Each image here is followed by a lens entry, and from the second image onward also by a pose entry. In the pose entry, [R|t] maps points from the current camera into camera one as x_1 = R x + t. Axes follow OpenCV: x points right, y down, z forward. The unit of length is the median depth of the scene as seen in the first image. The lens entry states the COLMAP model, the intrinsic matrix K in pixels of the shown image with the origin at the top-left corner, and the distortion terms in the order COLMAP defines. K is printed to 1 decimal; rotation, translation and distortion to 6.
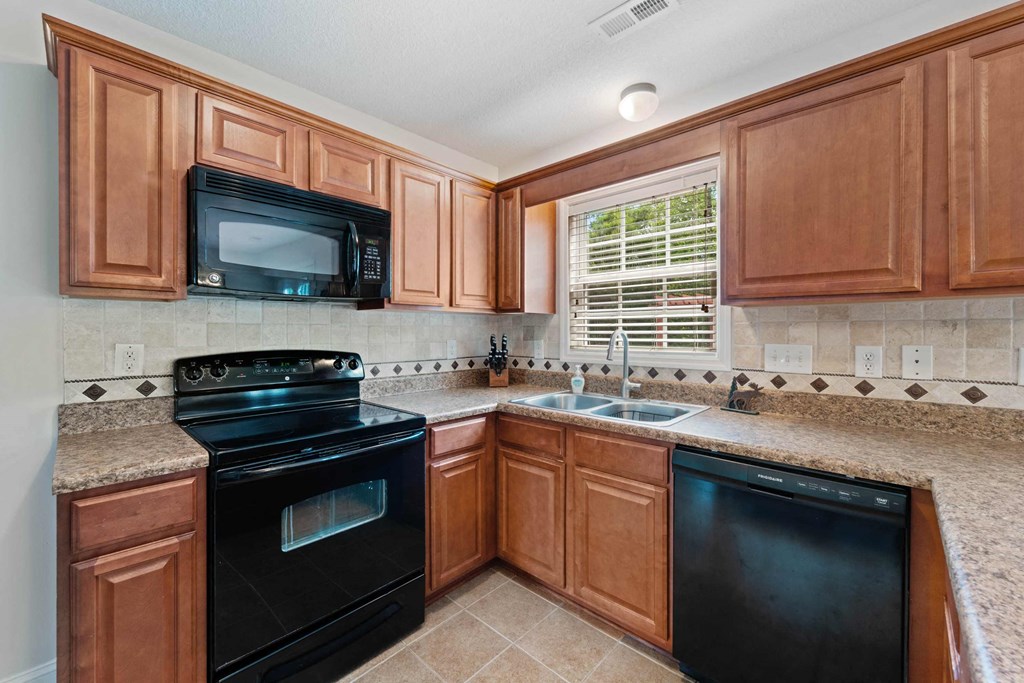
lens RADIAL K [[411.8, 0, 509.3], [0, 411.8, 334.6], [0, 0, 1]] dist [-0.001339, -0.000378]
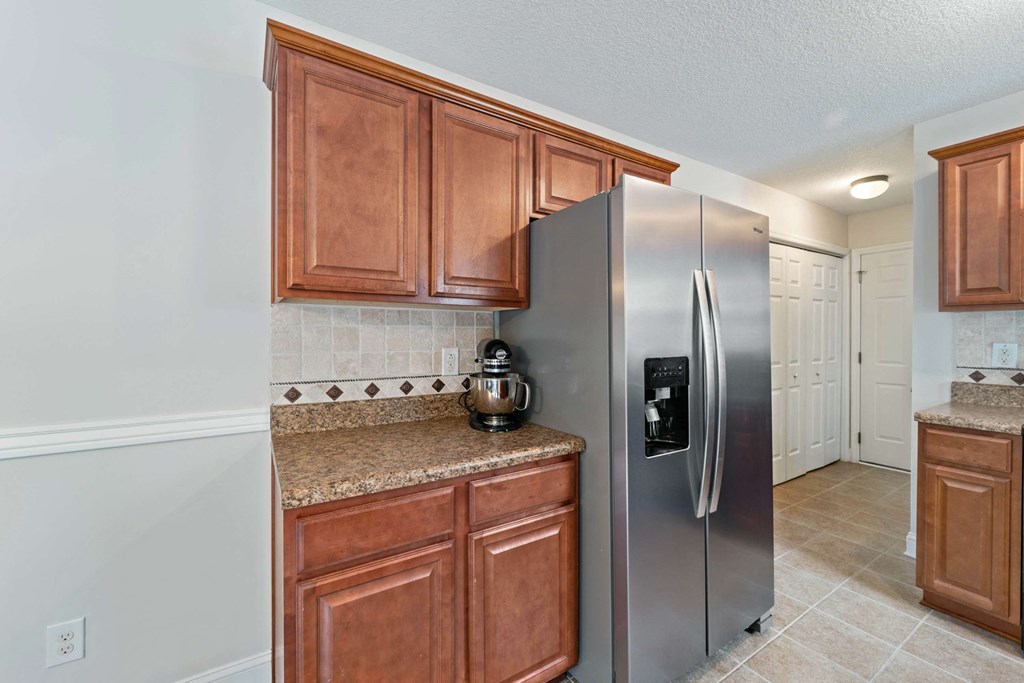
lens RADIAL K [[411.8, 0, 509.3], [0, 411.8, 334.6], [0, 0, 1]] dist [-0.001339, -0.000378]
pose [[-0.250053, -0.000592, -0.968232, 0.900925], [-0.004964, 0.999987, 0.000670, 0.001940], [0.968219, 0.004973, -0.250053, -0.252807]]
